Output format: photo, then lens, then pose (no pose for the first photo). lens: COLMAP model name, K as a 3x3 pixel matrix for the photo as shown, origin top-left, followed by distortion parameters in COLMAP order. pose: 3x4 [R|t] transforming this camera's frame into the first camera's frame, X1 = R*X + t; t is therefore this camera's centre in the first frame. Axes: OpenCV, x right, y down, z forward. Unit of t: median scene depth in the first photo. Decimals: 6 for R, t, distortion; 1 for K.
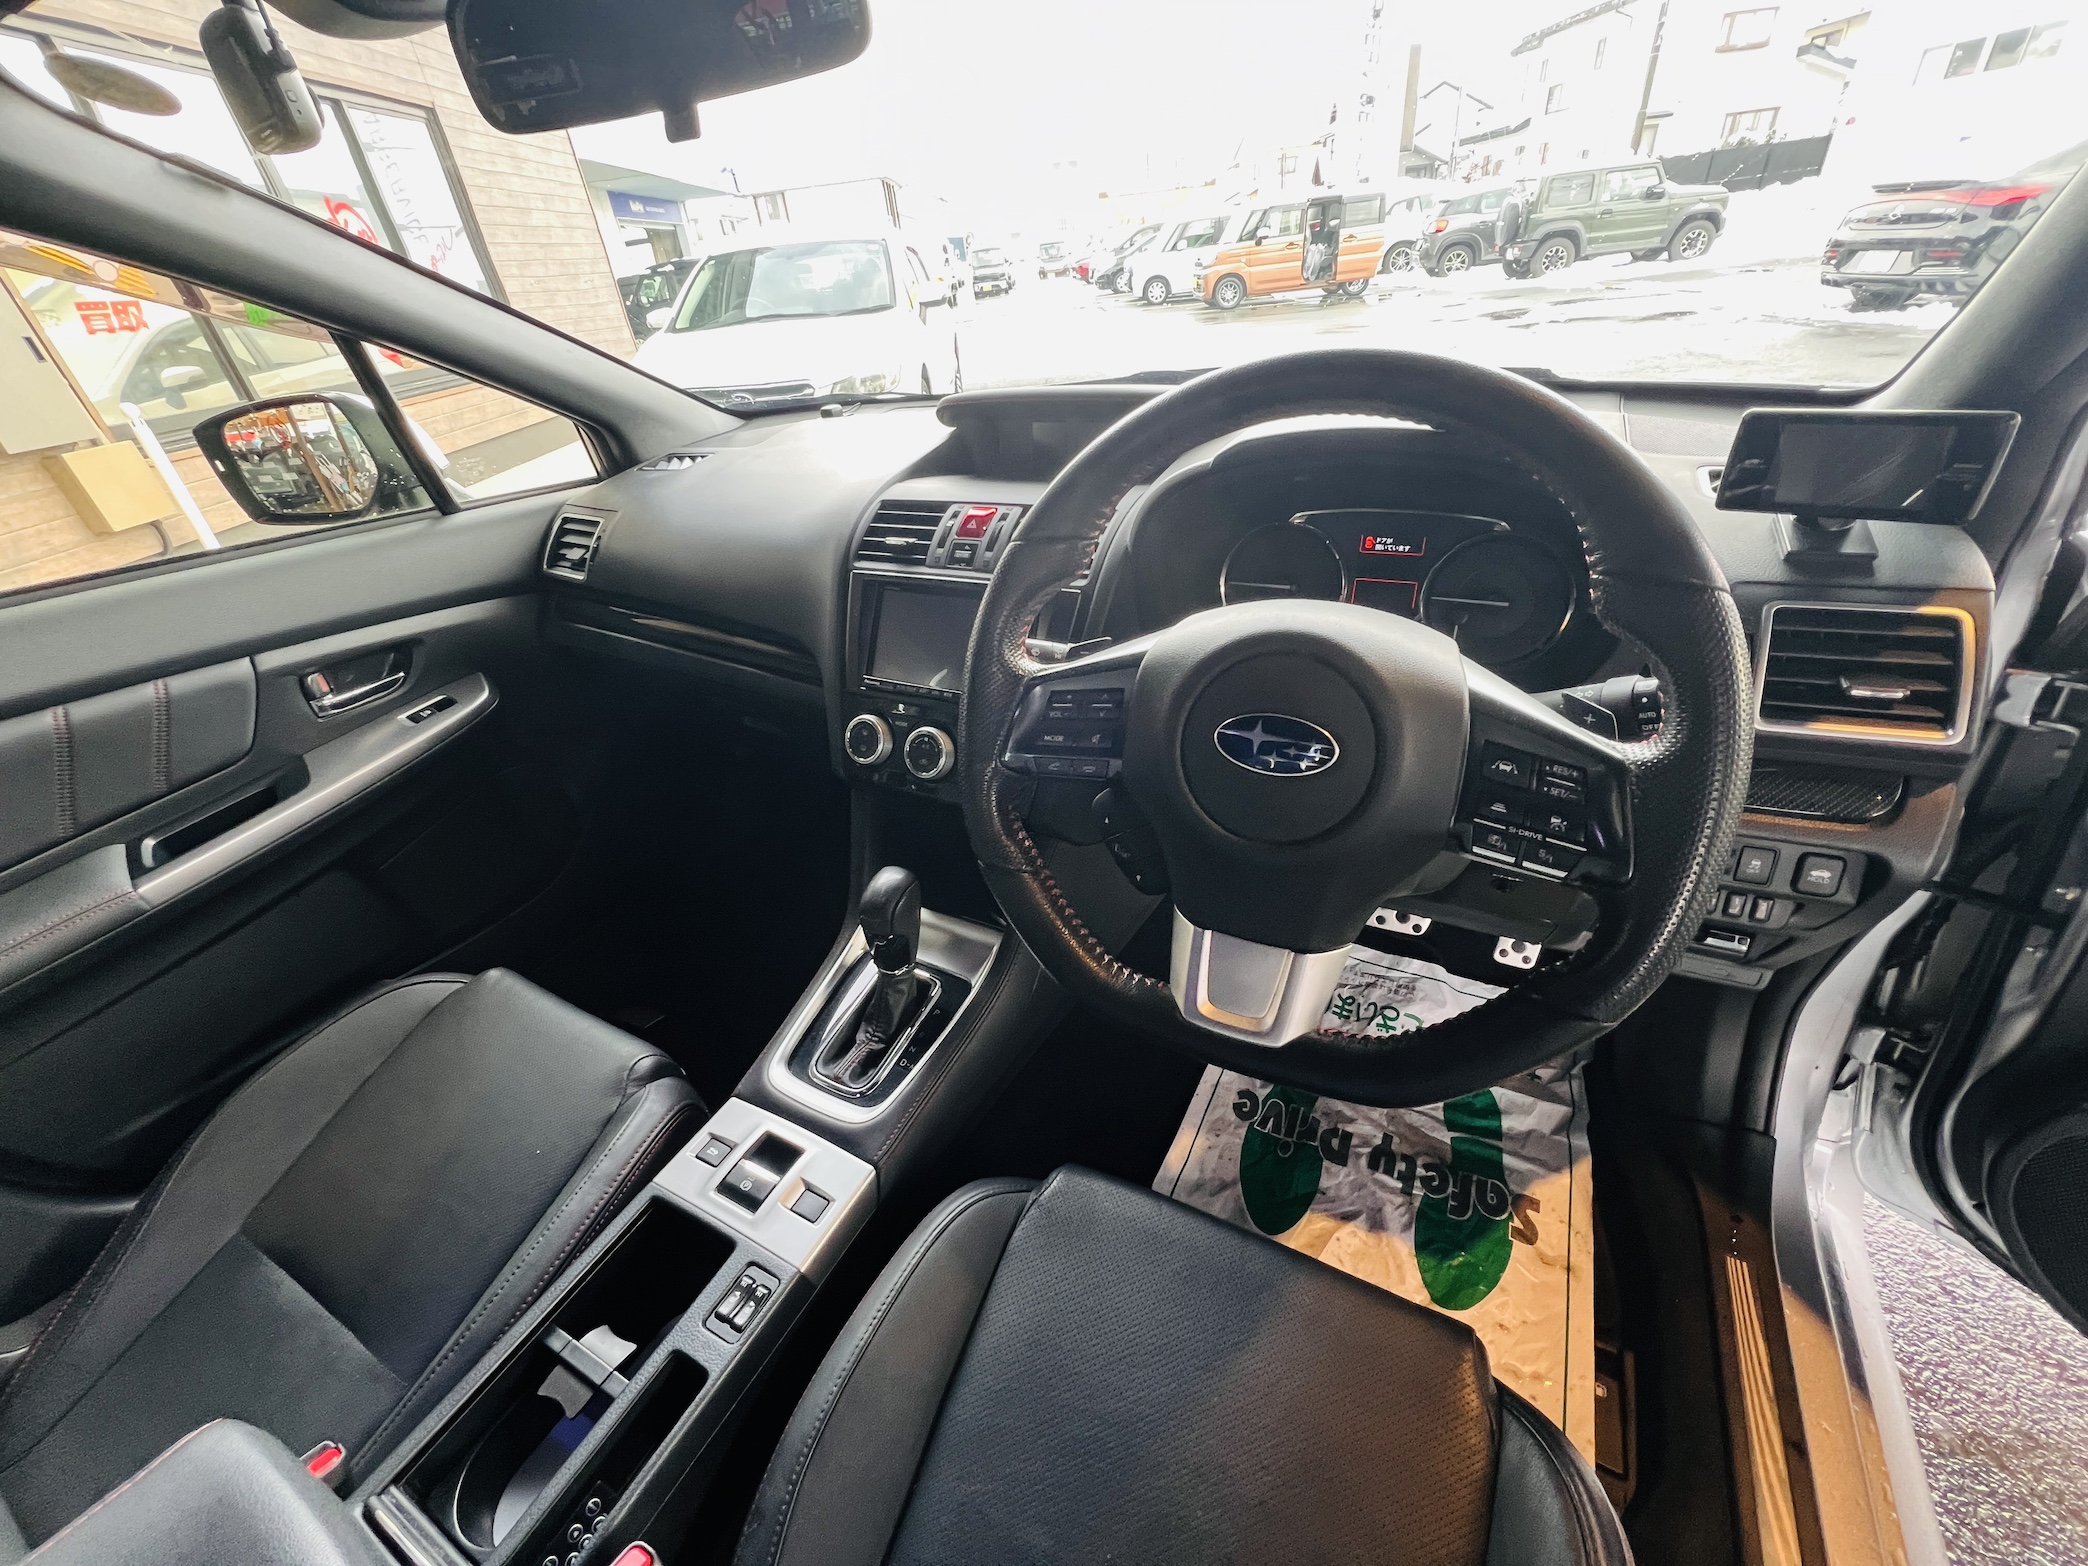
lens RADIAL K [[834.2, 0, 1040.2], [0, 834.2, 780.3], [0, 0, 1]] dist [-0.003153, -0.000823]
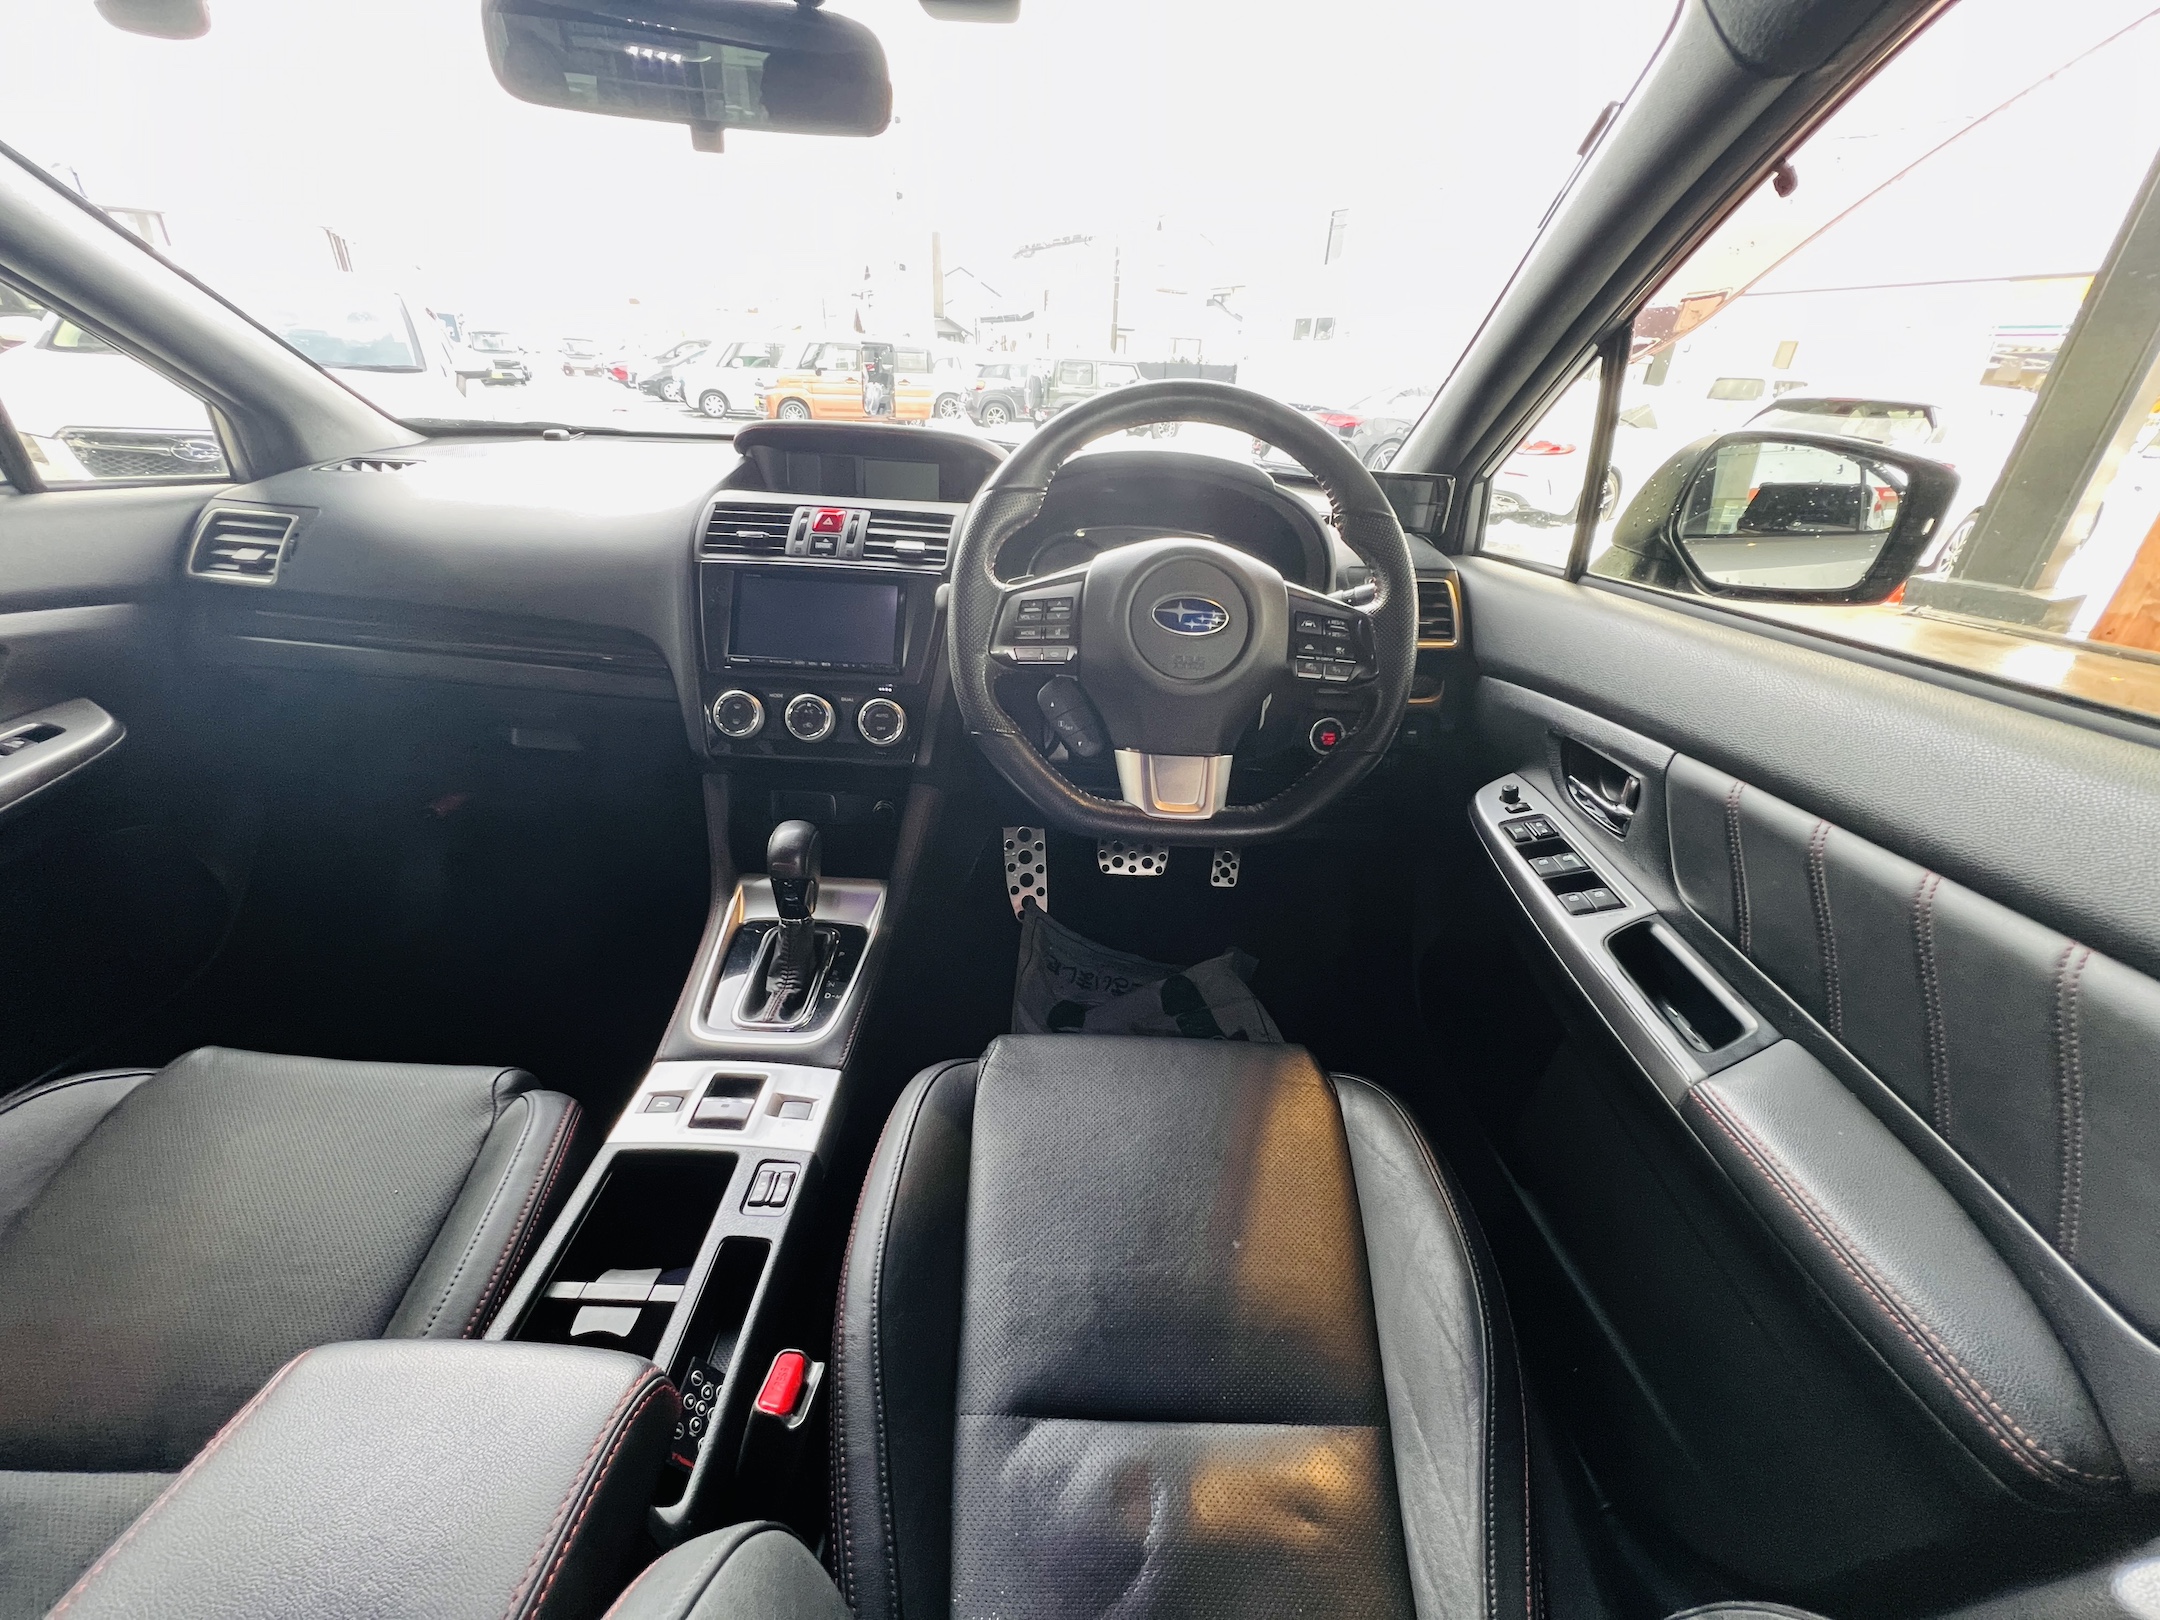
lens RADIAL K [[862.9, 0, 1077.2], [0, 862.9, 807.8], [0, 0, 1]] dist [-0.003153, -0.000823]
pose [[0.869518, -0.081697, 0.487098, -0.274651], [0.136470, 0.987571, -0.077976, 0.155601], [-0.474673, 0.134275, 0.869859, -0.102554]]
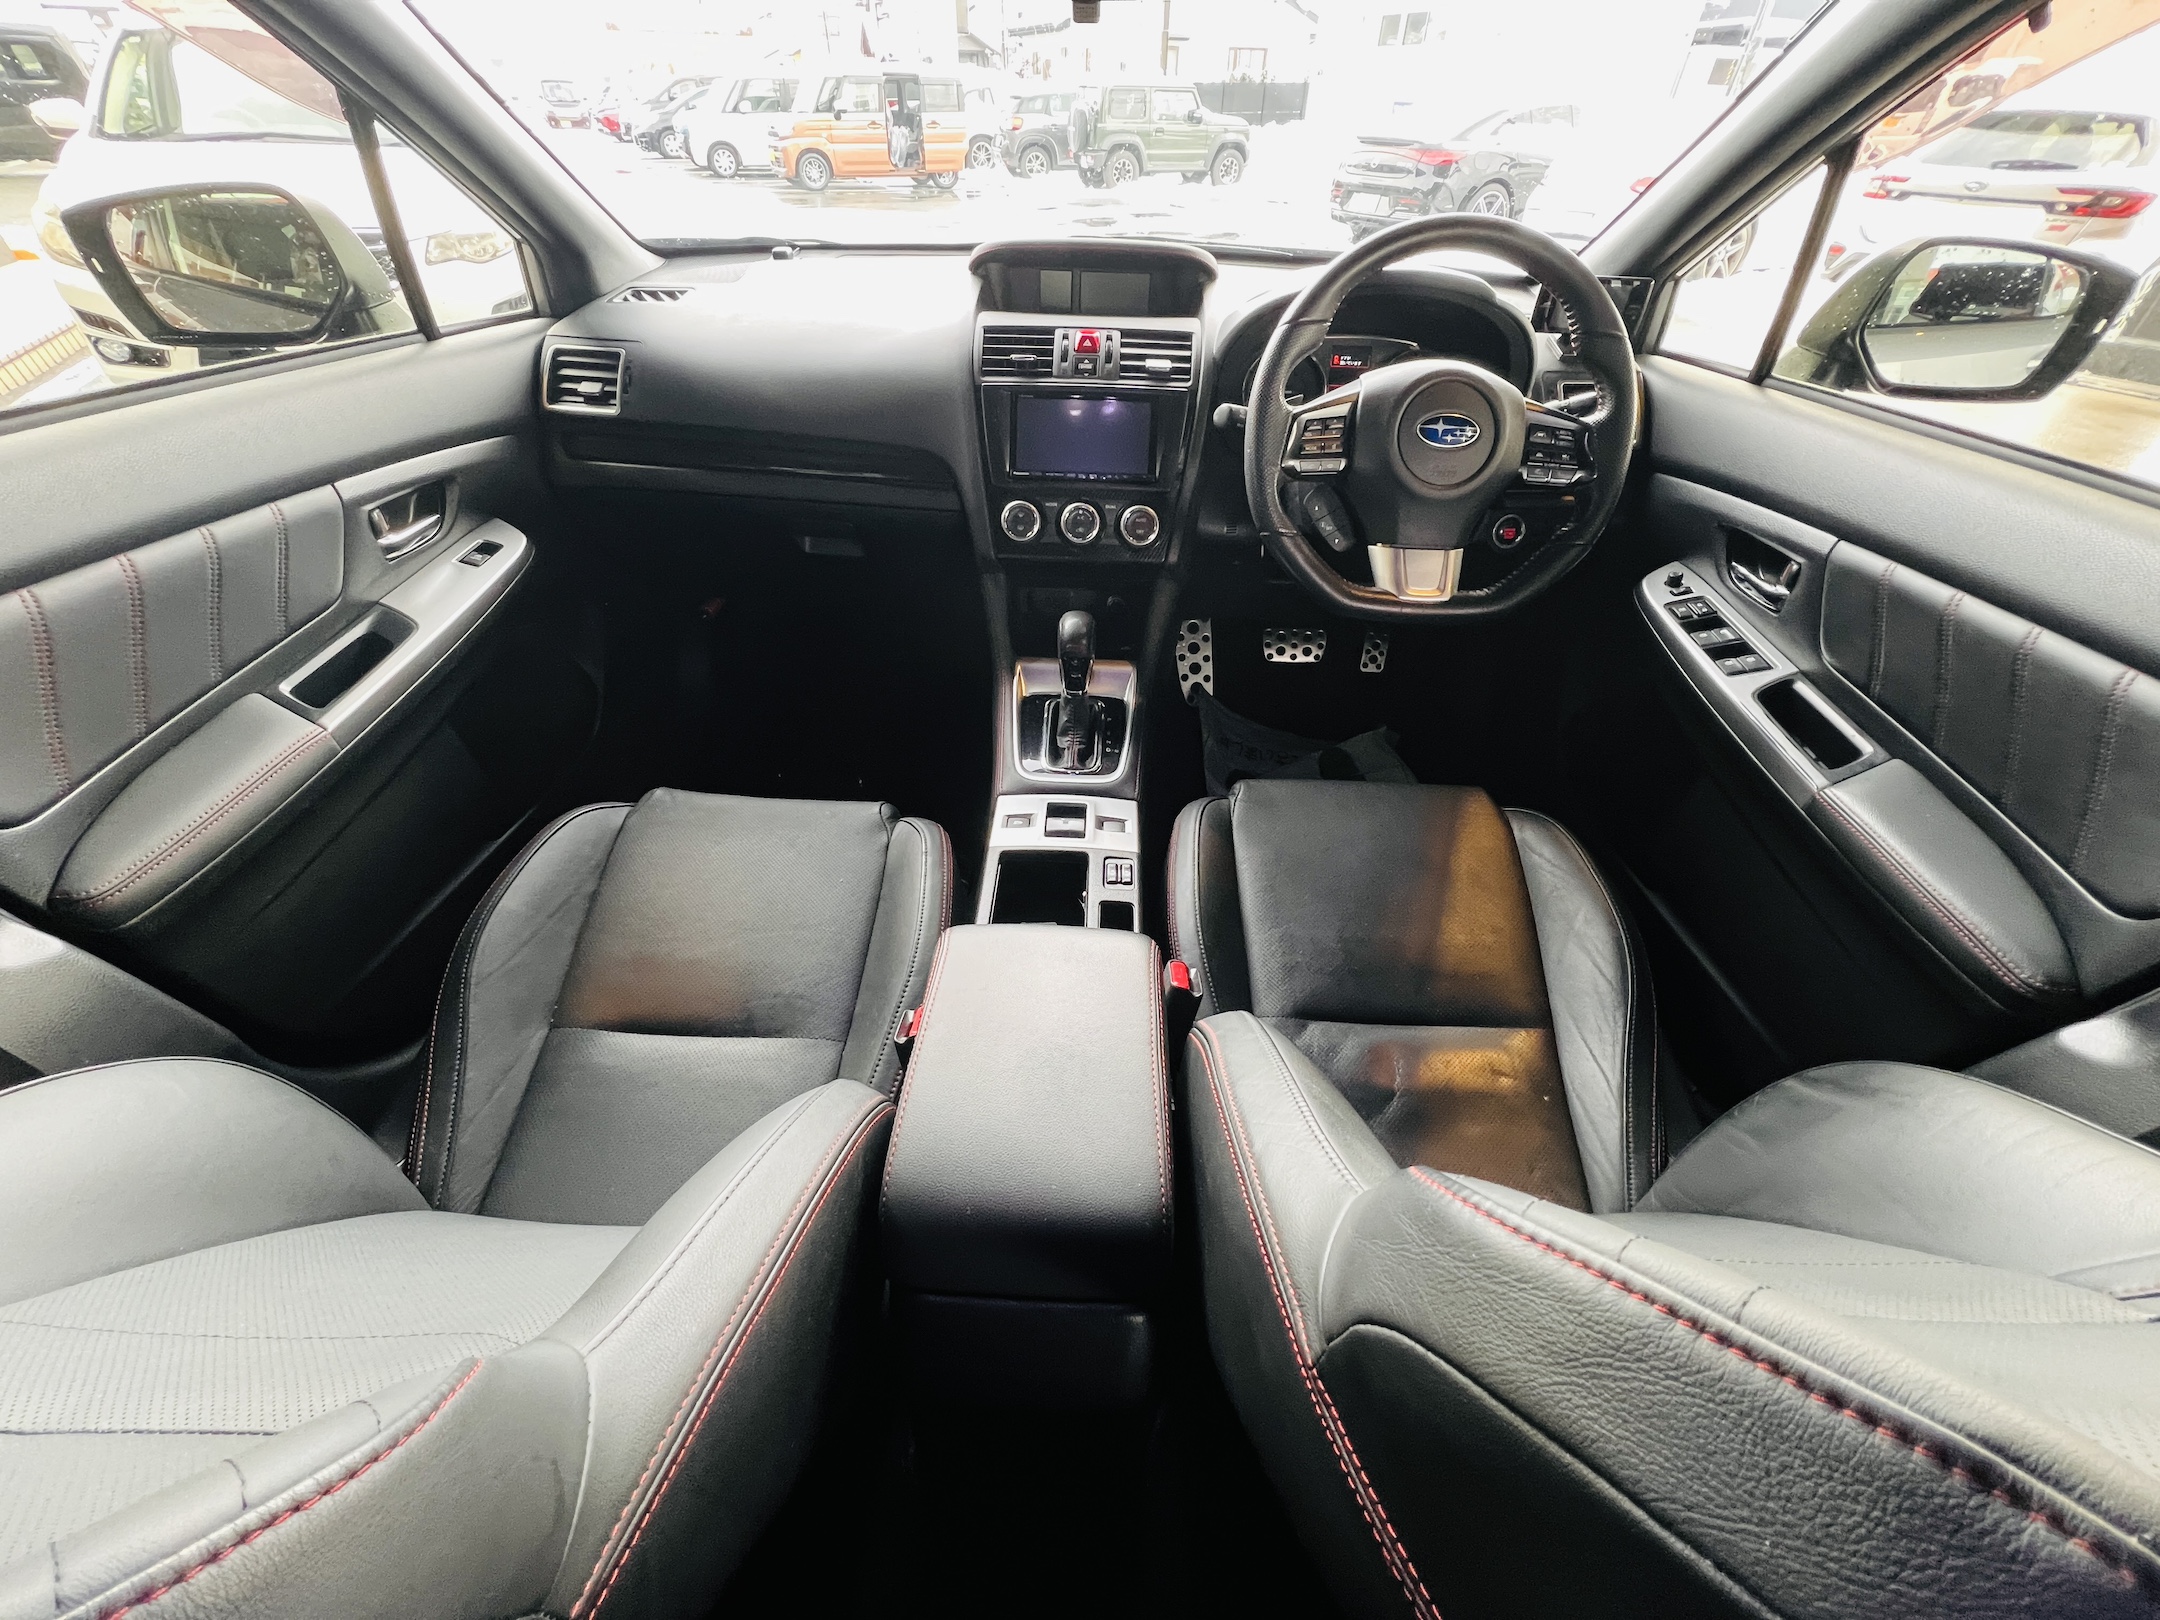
lens RADIAL K [[862.9, 0, 1072.1], [0, 862.9, 813.7], [0, 0, 1]] dist [-0.003153, -0.000823]
pose [[0.890437, -0.192245, 0.412510, -0.561234], [0.146821, 0.979283, 0.139457, 0.158163], [-0.430774, -0.063613, 0.900215, -0.182247]]
